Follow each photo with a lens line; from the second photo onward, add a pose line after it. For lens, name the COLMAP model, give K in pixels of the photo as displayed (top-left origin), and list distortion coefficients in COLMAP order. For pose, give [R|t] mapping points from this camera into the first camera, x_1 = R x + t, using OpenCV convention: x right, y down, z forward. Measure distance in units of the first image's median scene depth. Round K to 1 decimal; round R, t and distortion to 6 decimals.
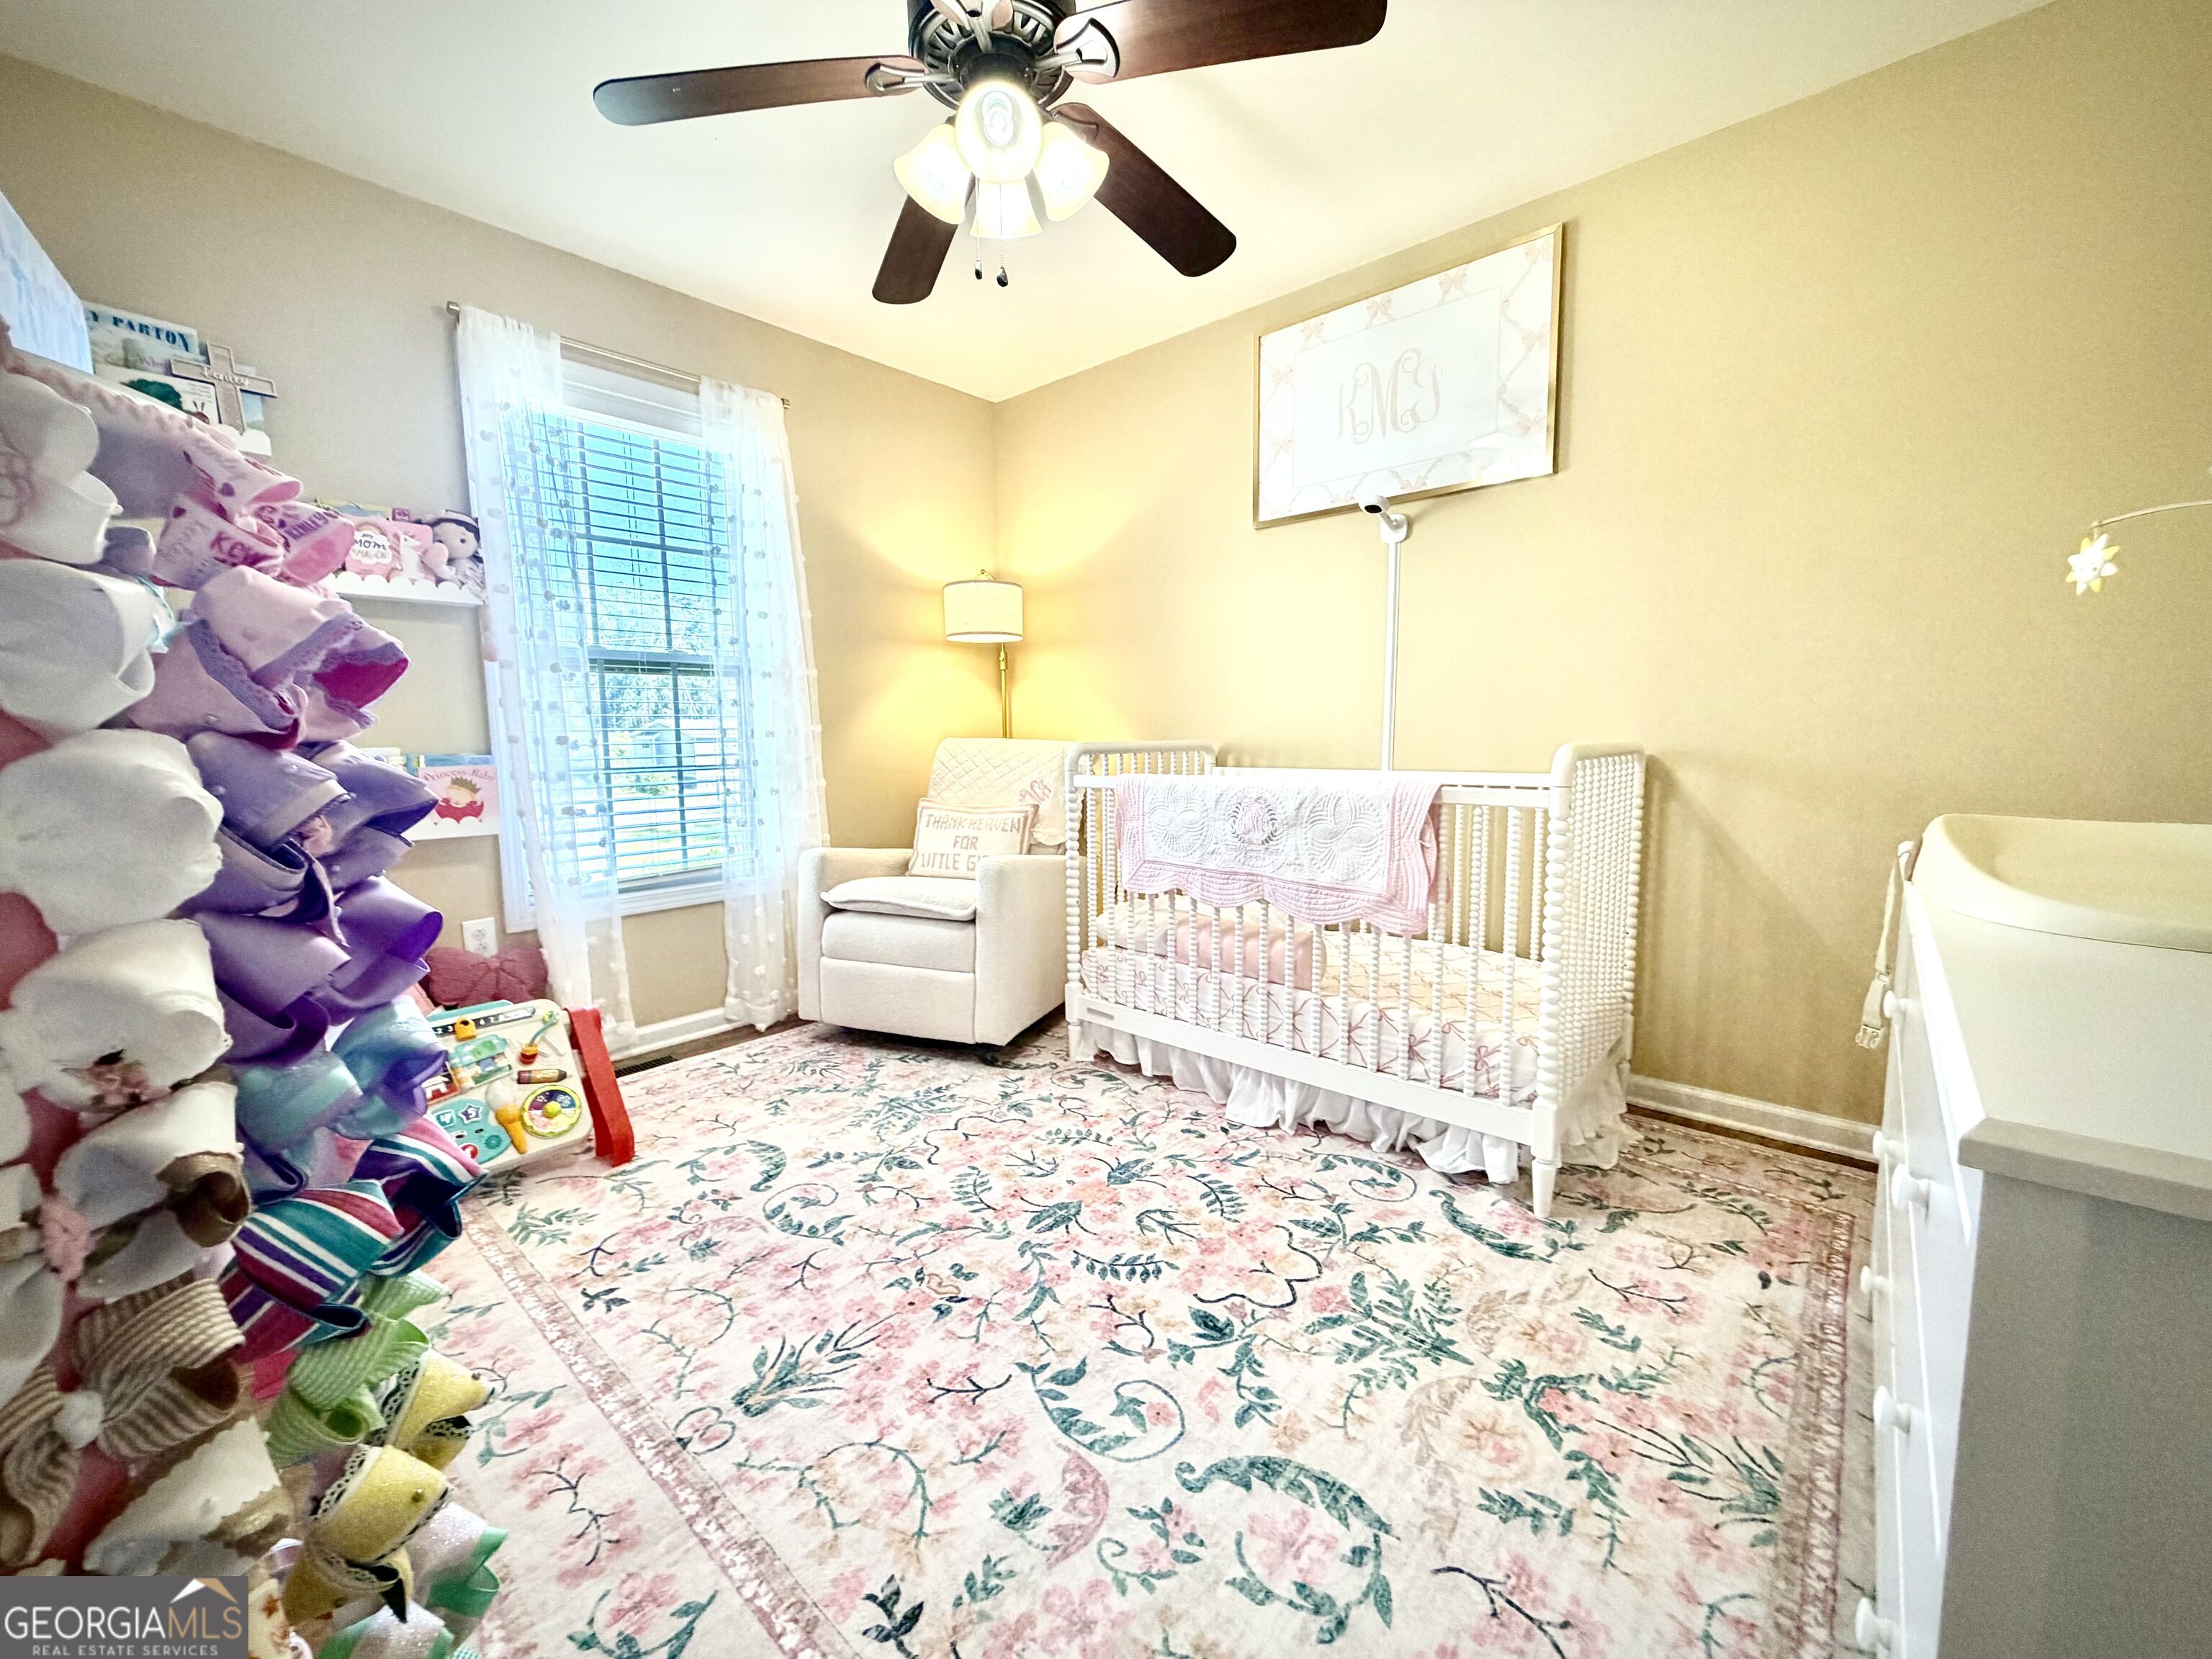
lens RADIAL K [[873.9, 0, 1101.4], [0, 873.9, 829.2], [0, 0, 1]] dist [-0.000281, -0.000099]
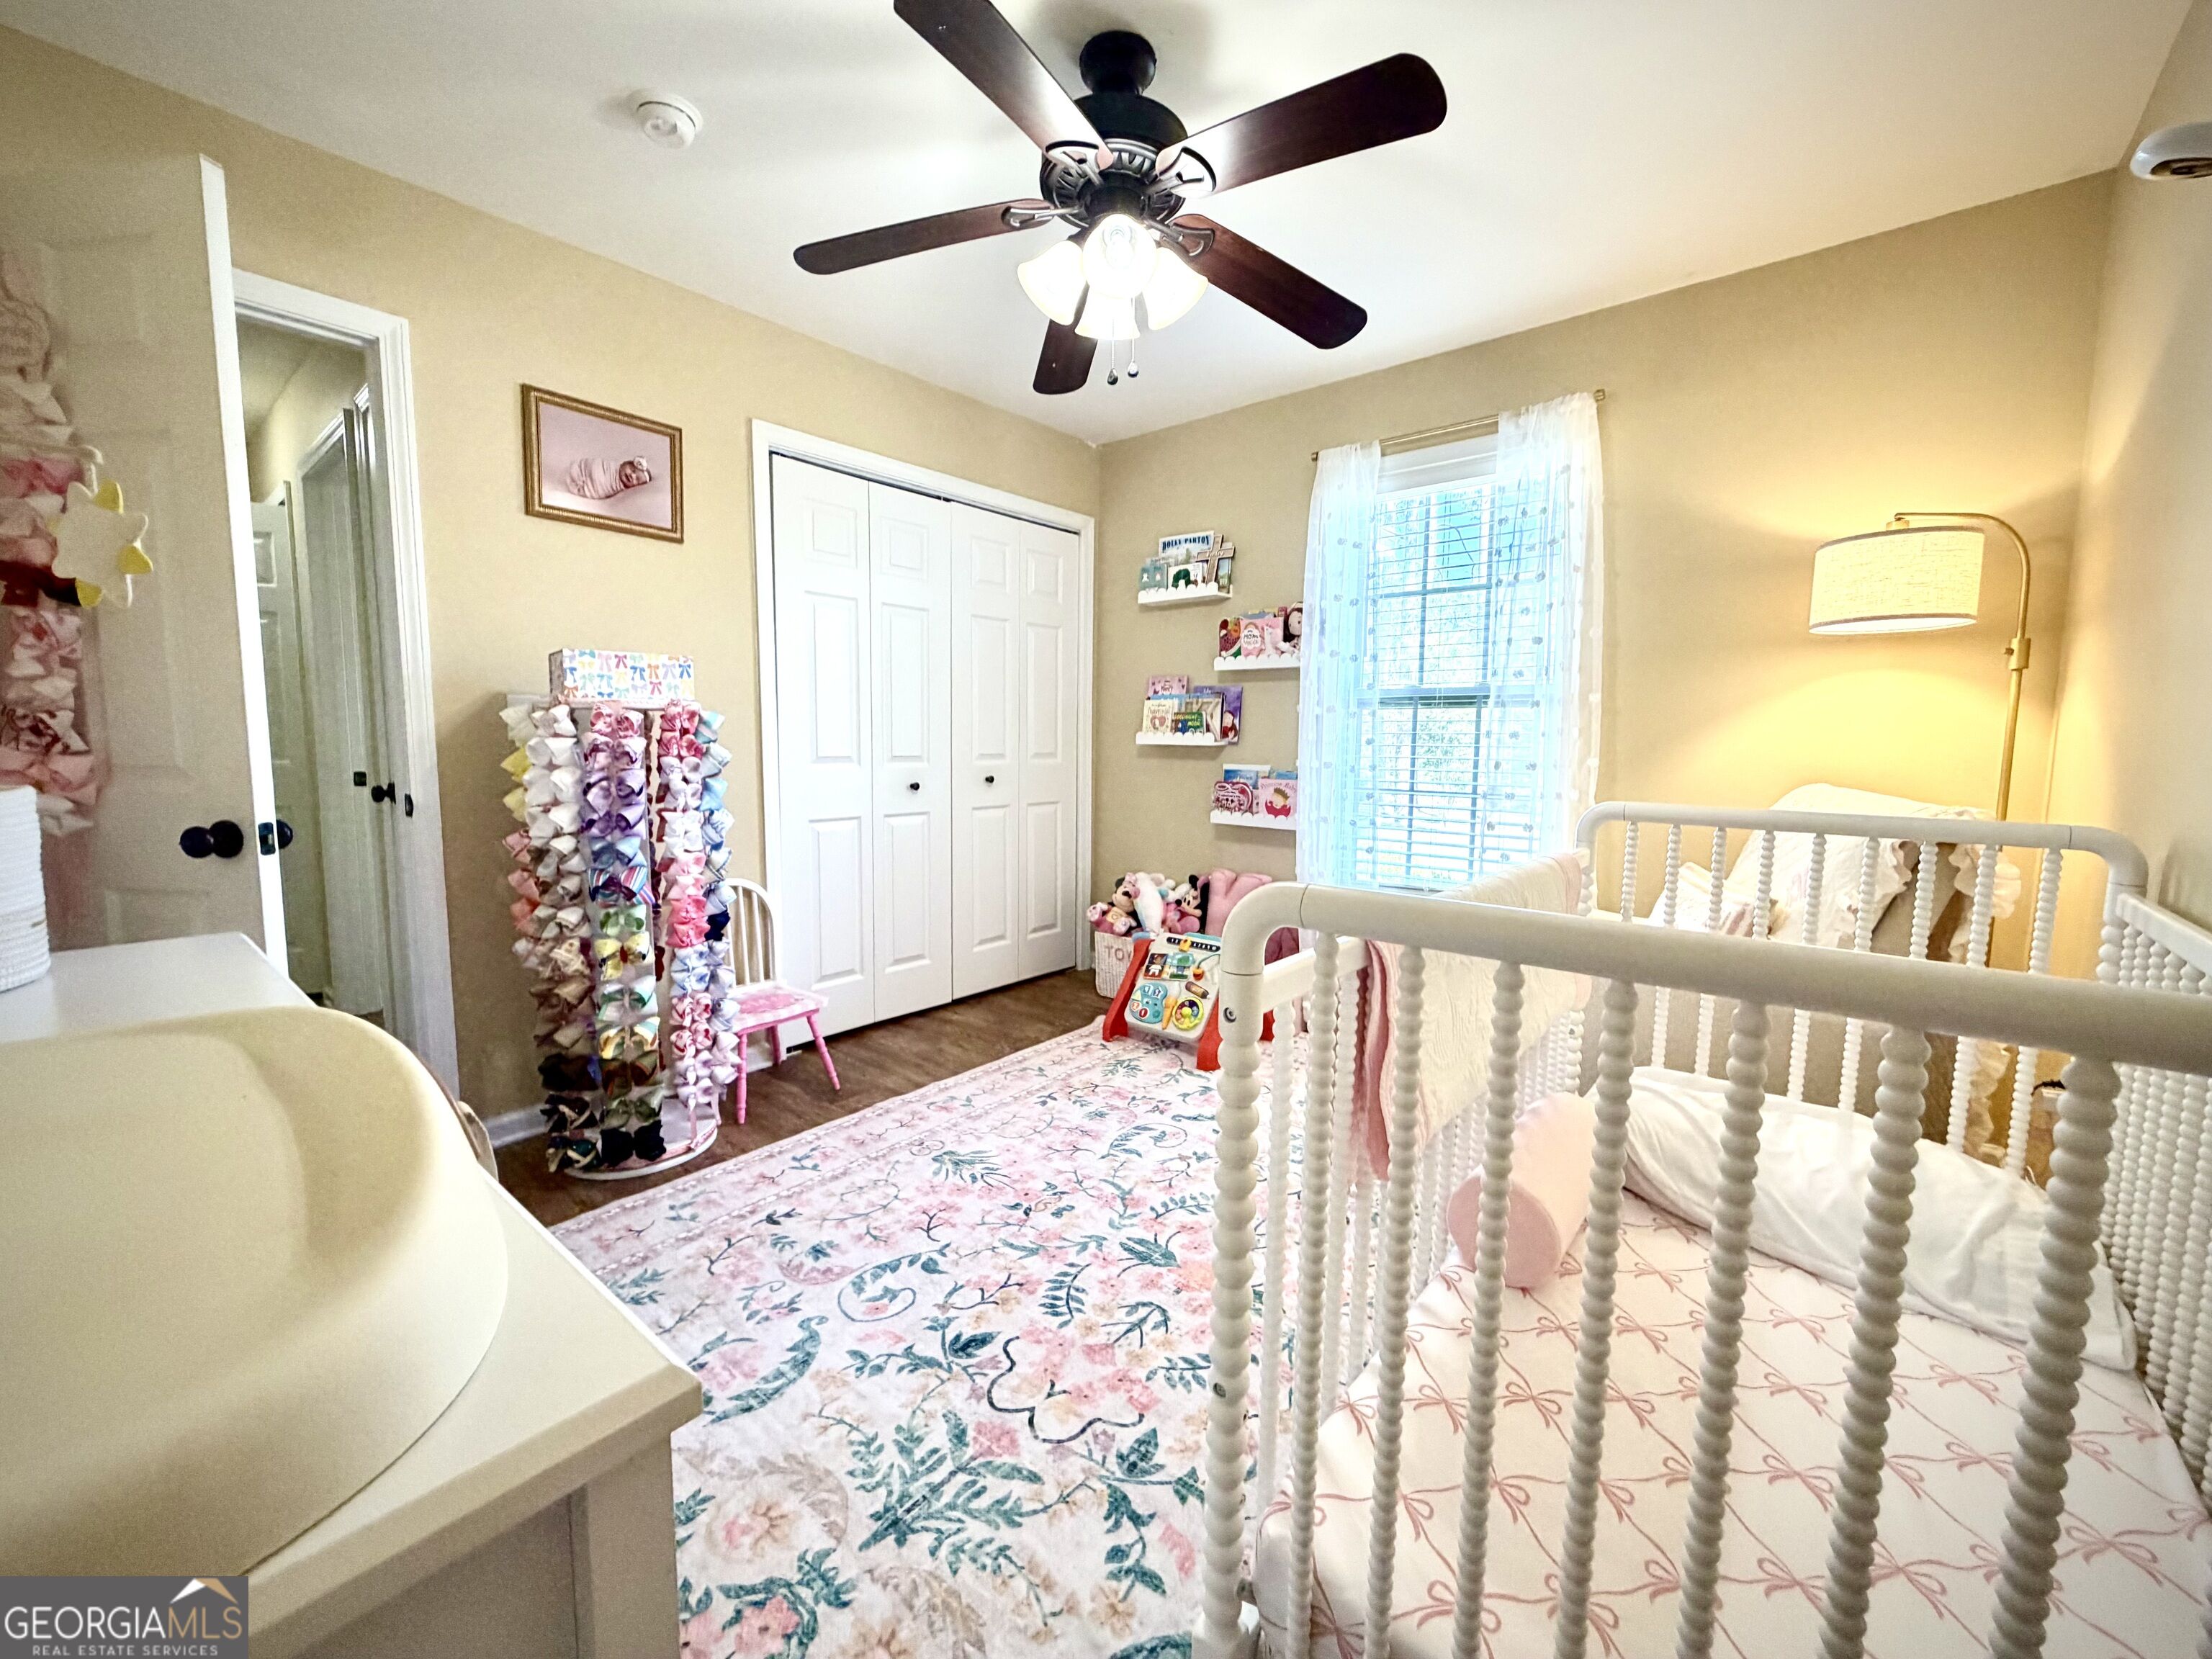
lens RADIAL K [[873.9, 0, 1101.4], [0, 873.9, 829.2], [0, 0, 1]] dist [-0.000281, -0.000099]
pose [[0.026910, 0.116340, -0.992845, 1.114695], [-0.121991, 0.986163, 0.112251, -0.187583], [0.992166, 0.118097, 0.040730, 1.044173]]
